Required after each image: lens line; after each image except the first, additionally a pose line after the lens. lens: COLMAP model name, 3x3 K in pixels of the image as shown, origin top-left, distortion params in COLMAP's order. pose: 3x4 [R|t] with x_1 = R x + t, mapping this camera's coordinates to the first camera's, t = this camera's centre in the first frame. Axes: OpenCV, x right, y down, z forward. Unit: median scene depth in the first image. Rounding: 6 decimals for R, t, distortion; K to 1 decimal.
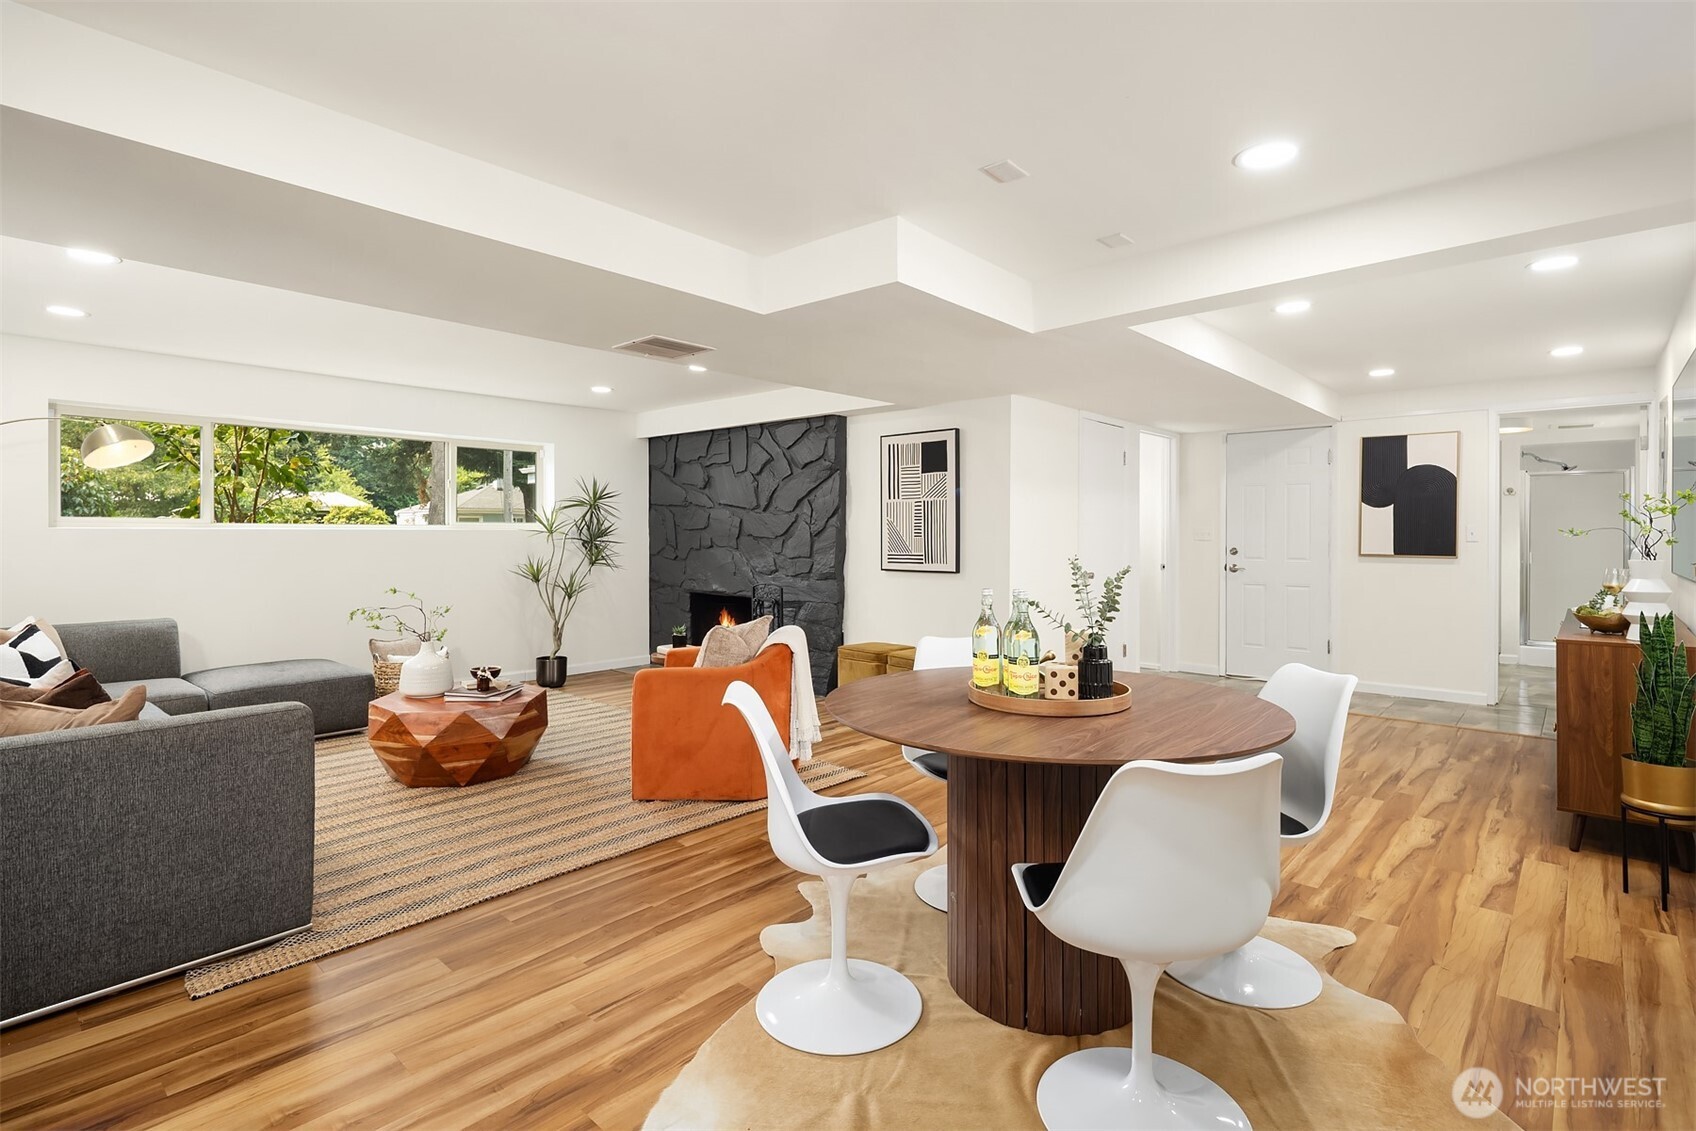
lens RADIAL K [[815.5, 0, 848.9], [0, 815.5, 533.4], [0, 0, 1]] dist [0.003075, -0.004939]
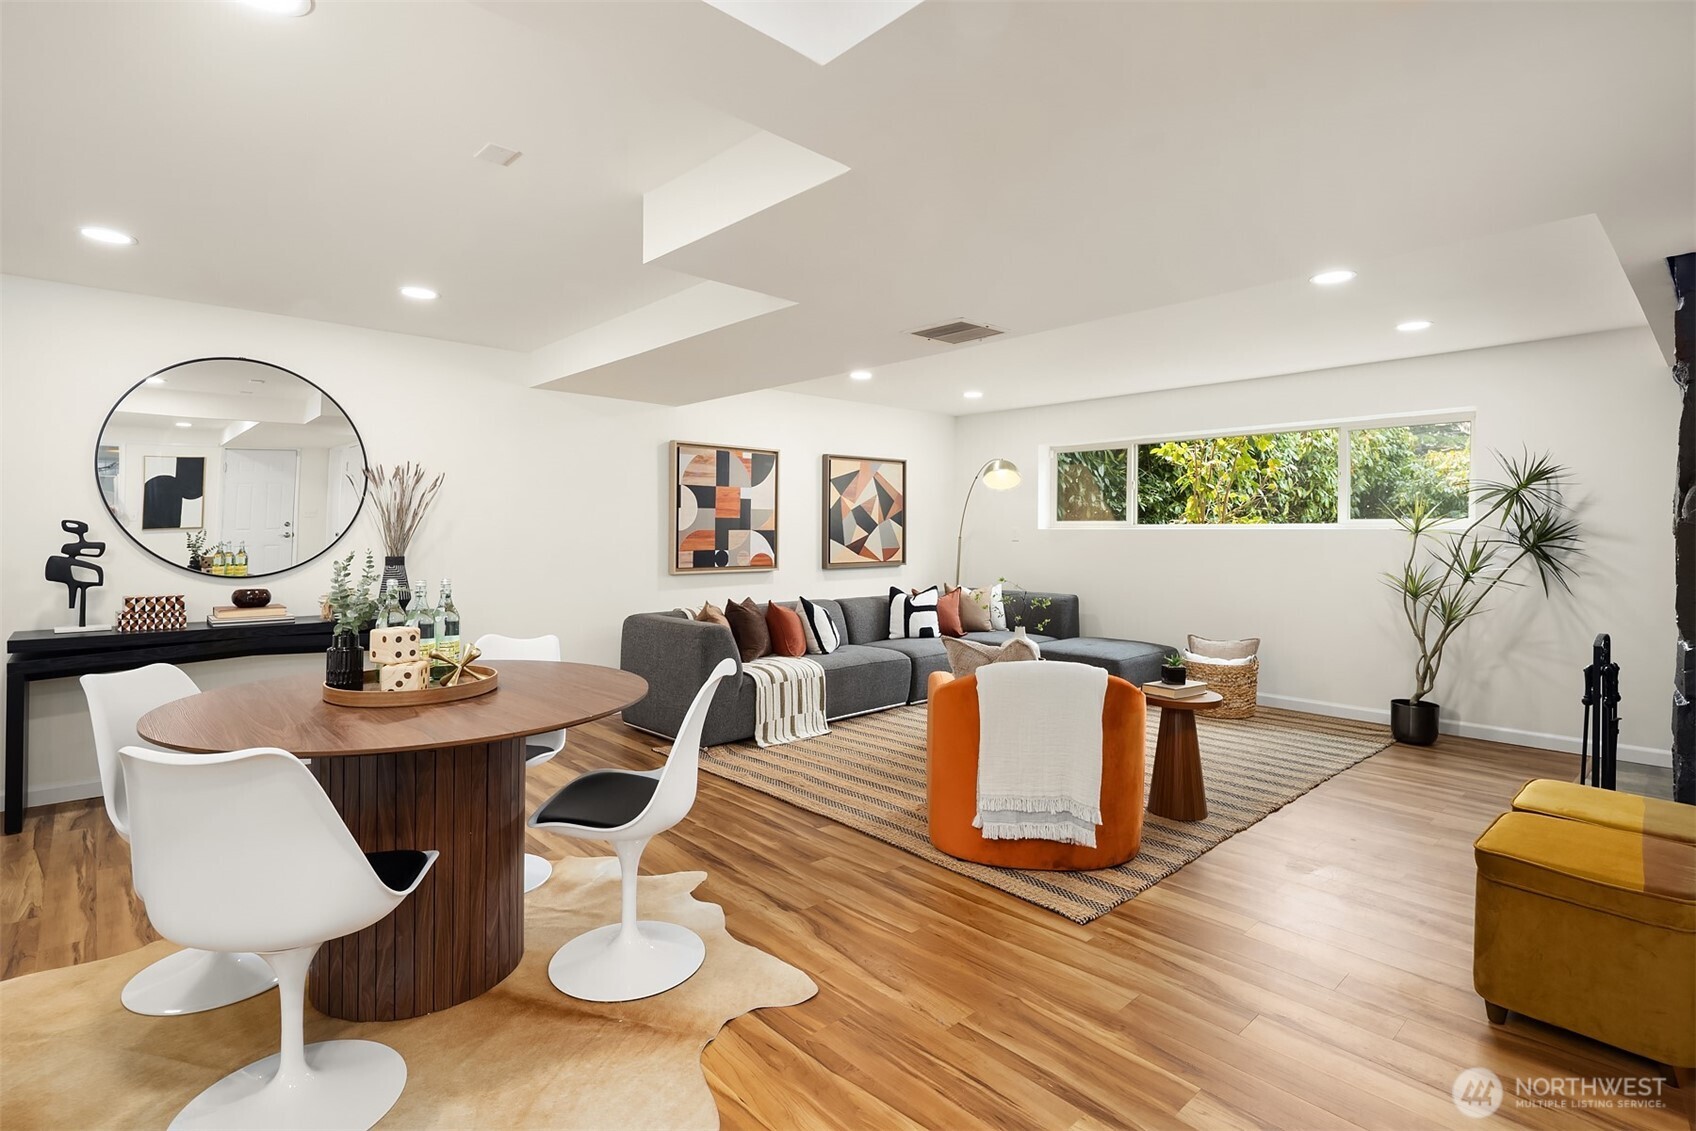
lens RADIAL K [[815.5, 0, 852.3], [0, 815.5, 544.6], [0, 0, 1]] dist [0.003075, -0.004939]
pose [[-0.086208, 0.017142, -0.996130, 0.446372], [-0.003401, 0.999841, 0.017501, -0.001465], [0.996271, 0.004897, -0.086136, 0.601420]]
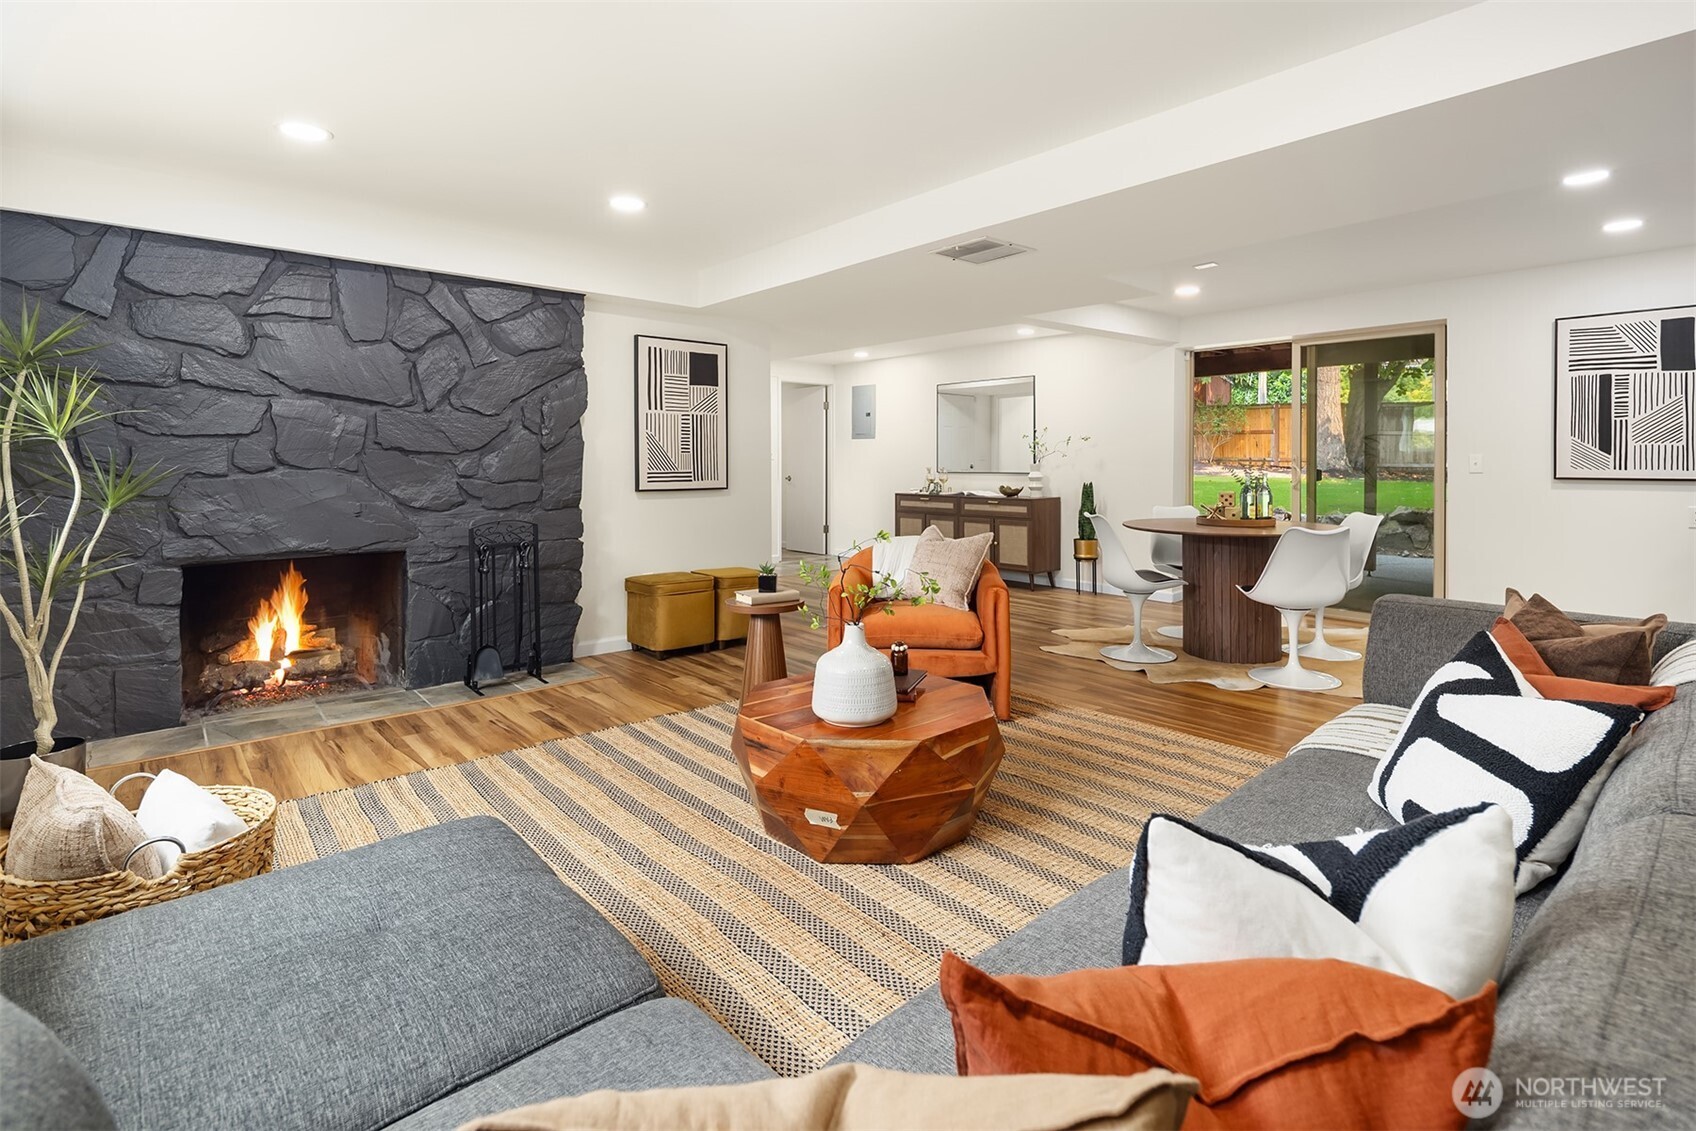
lens RADIAL K [[815.5, 0, 846.0], [0, 815.5, 468.7], [0, 0, 1]] dist [0.003075, -0.004939]
pose [[0.118733, -0.008782, 0.992887, -0.753332], [-0.000984, 0.999959, 0.008962, 0.012800], [-0.992926, -0.002041, 0.118719, 0.652530]]
